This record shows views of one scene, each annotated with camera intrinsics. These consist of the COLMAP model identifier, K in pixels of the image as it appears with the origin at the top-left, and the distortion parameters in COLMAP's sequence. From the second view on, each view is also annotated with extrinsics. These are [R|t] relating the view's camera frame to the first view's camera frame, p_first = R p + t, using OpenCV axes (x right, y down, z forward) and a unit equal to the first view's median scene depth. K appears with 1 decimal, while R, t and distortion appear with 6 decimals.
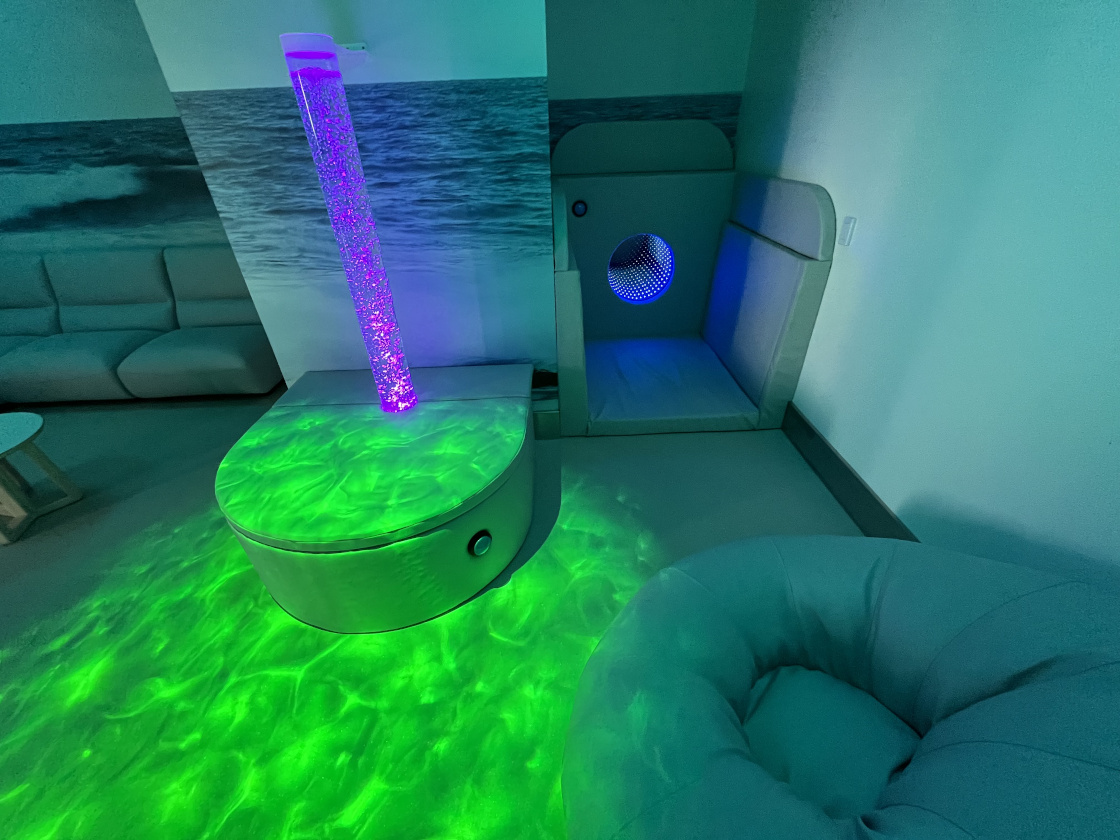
lens RADIAL K [[450.0, 0, 559.6], [0, 450.0, 418.5], [0, 0, 1]] dist [-0.000322, -0.000003]
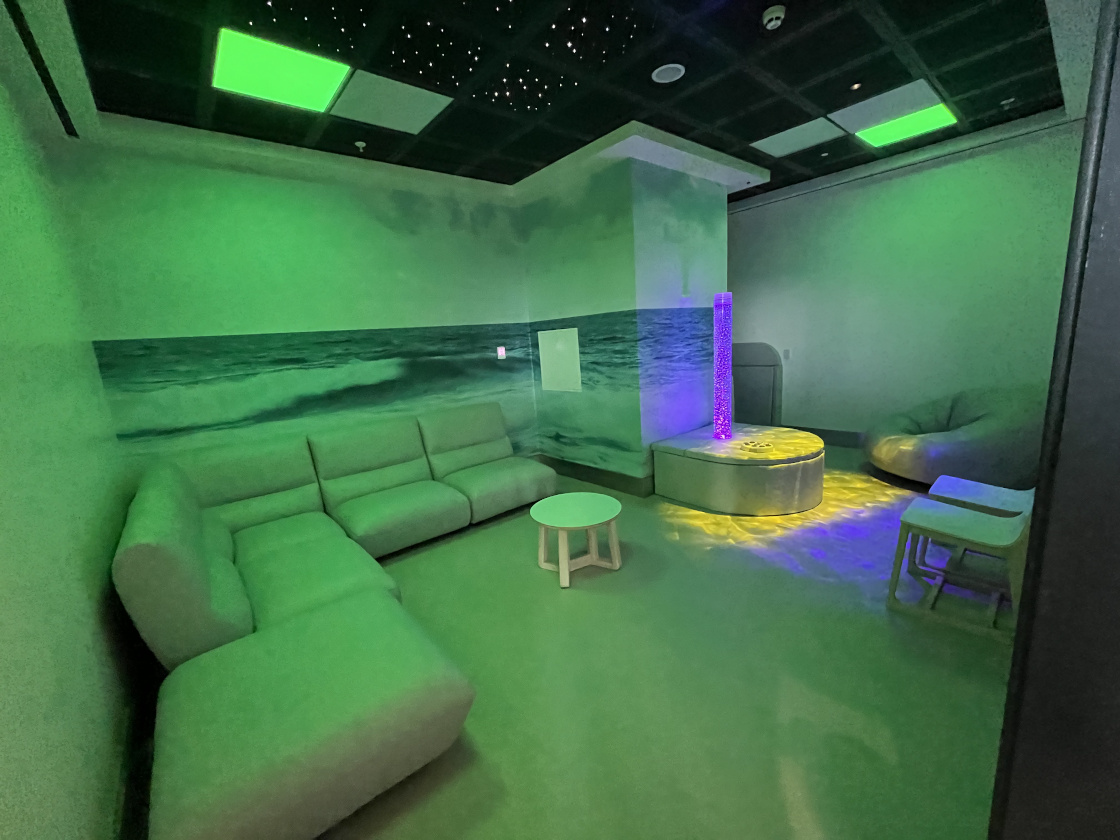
lens RADIAL K [[450.0, 0, 558.4], [0, 450.0, 424.5], [0, 0, 1]] dist [-0.000322, -0.000003]
pose [[0.771478, -0.142278, 0.620144, -1.465290], [0.375884, 0.888323, -0.263805, 0.119546], [-0.513354, 0.436622, 0.738802, -0.104370]]
